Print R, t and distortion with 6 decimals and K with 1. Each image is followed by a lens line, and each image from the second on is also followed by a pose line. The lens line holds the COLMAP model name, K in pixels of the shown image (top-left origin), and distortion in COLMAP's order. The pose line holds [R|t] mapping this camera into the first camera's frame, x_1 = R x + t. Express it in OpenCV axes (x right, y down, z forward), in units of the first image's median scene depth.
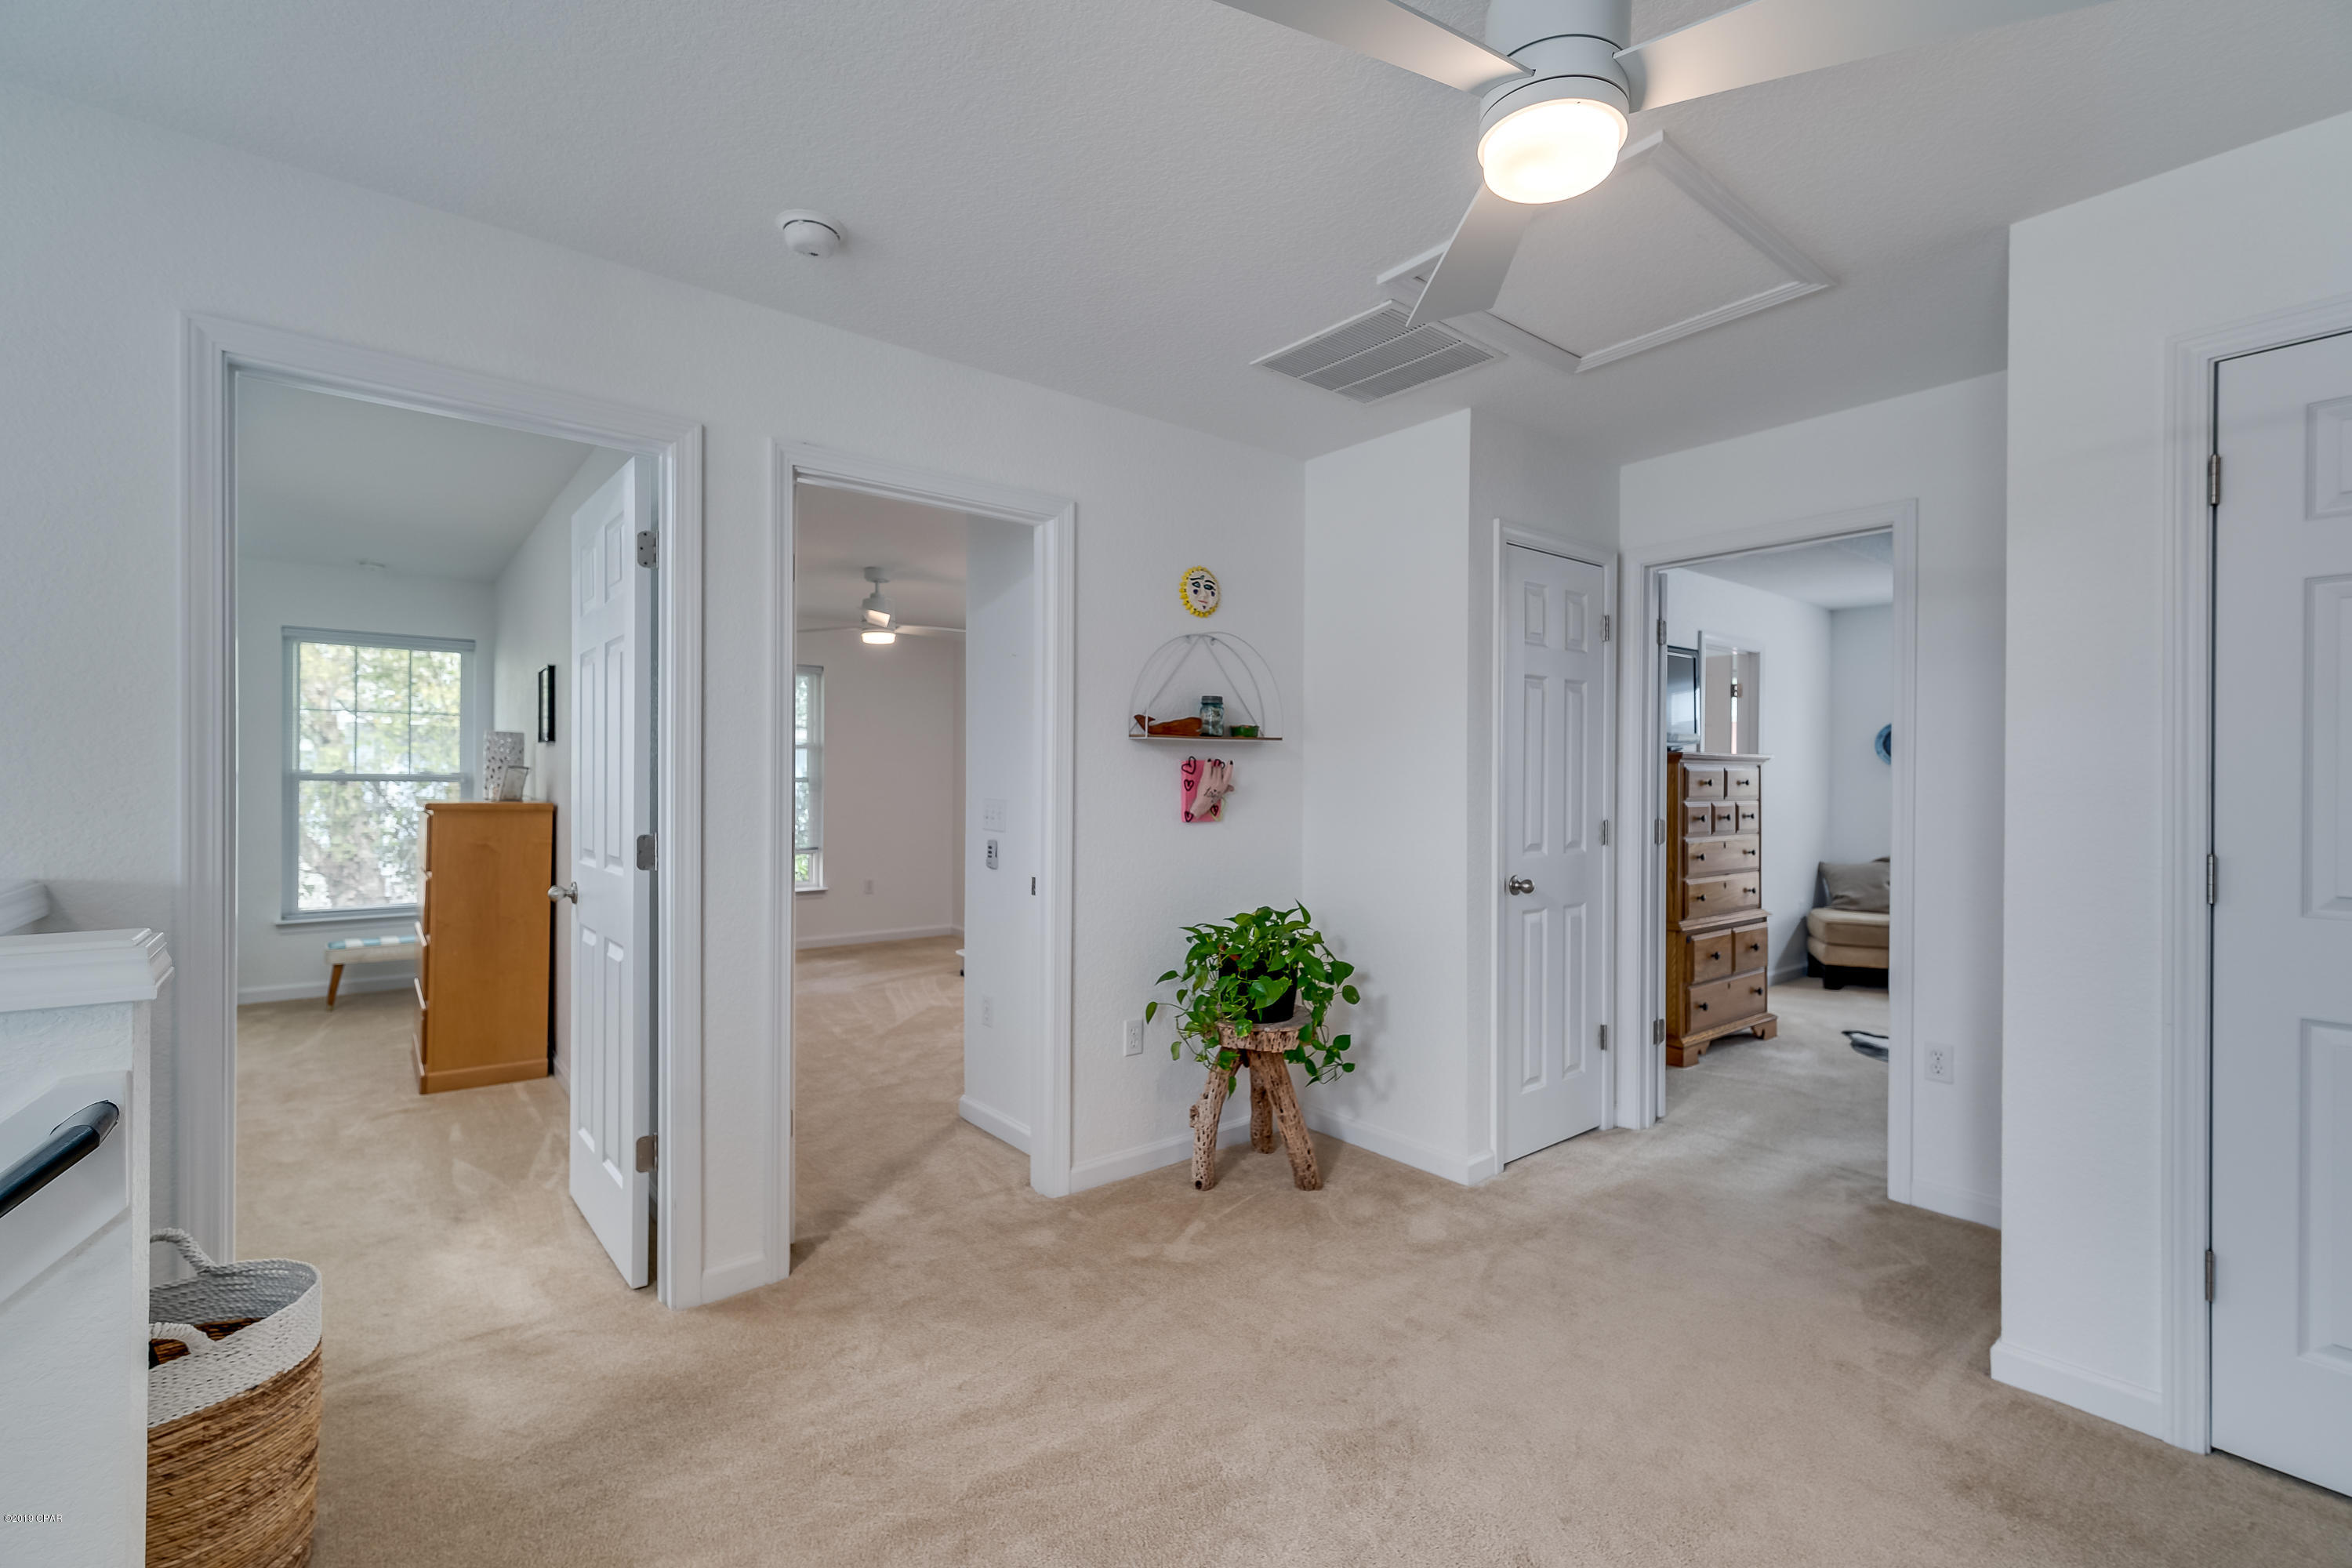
lens RADIAL K [[1019.0, 0, 1198.4], [0, 1019.0, 781.9], [0, 0, 1]] dist [0.003764, 0.001266]
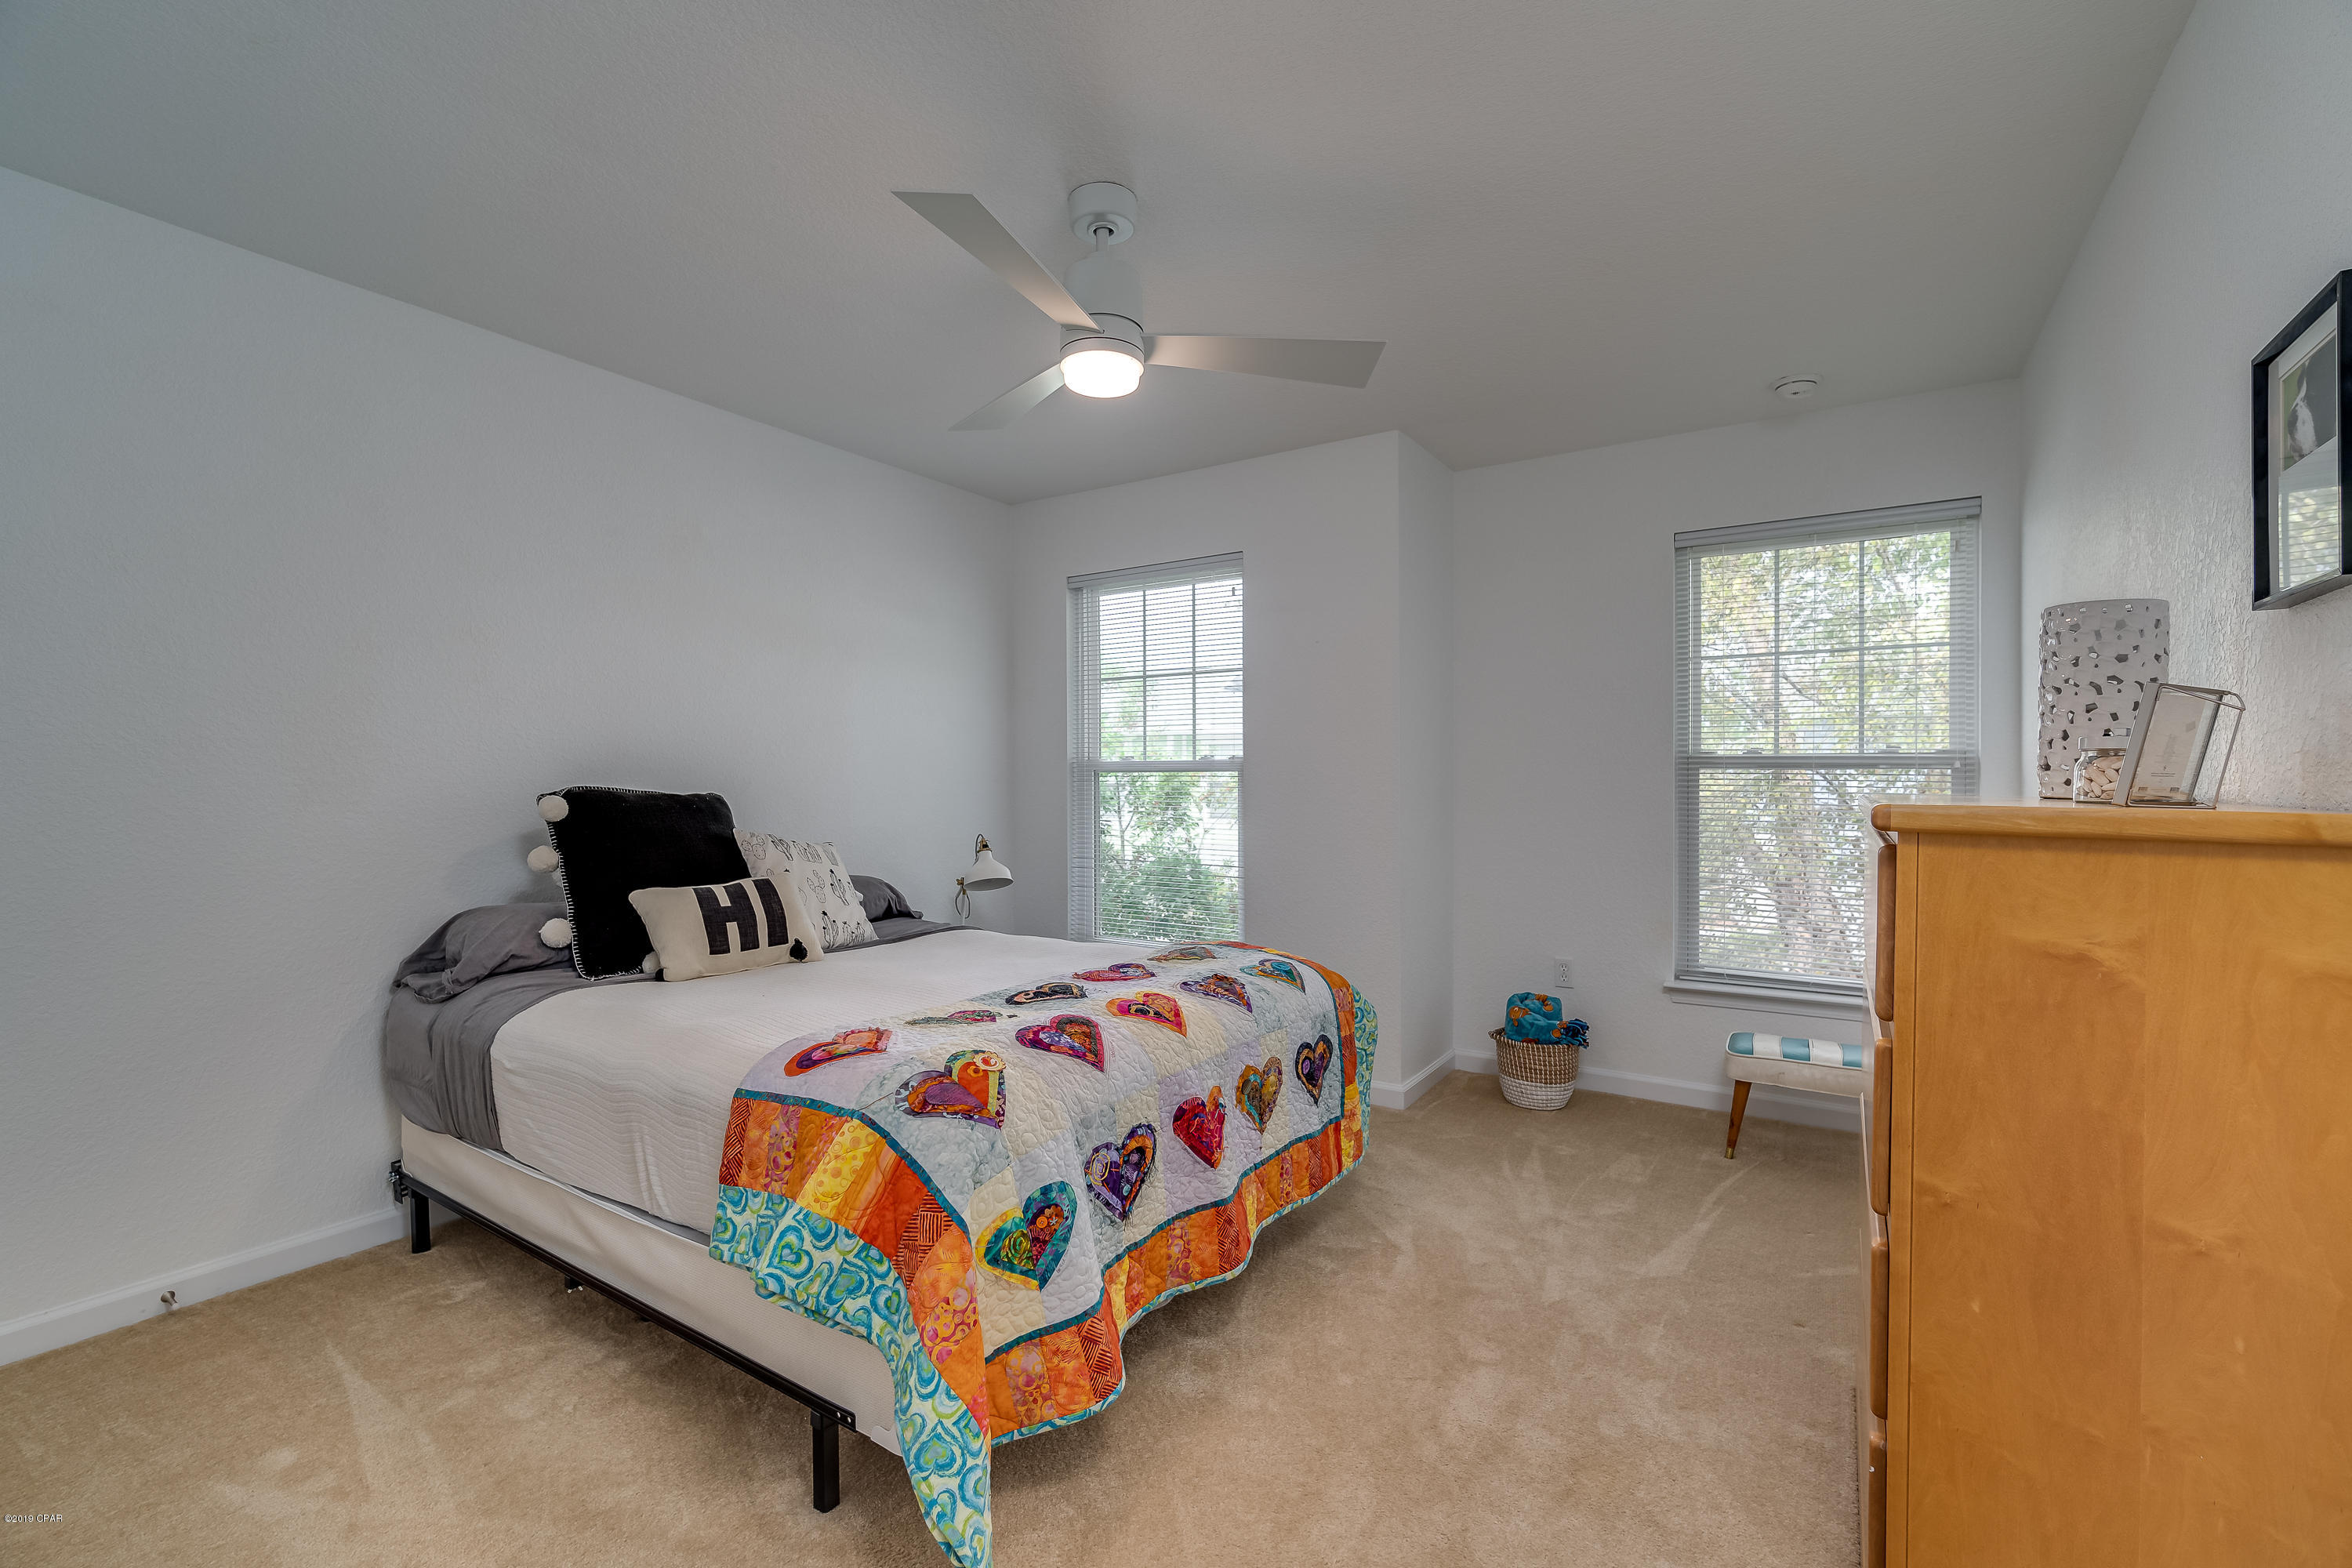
lens RADIAL K [[1019.0, 0, 1194.7], [0, 1019.0, 775.9], [0, 0, 1]] dist [0.003764, 0.001266]
pose [[0.317174, 0.002152, -0.948365, -0.364743], [0.000136, 0.999997, 0.002314, 0.002937], [0.948367, -0.000863, 0.317173, 0.487960]]
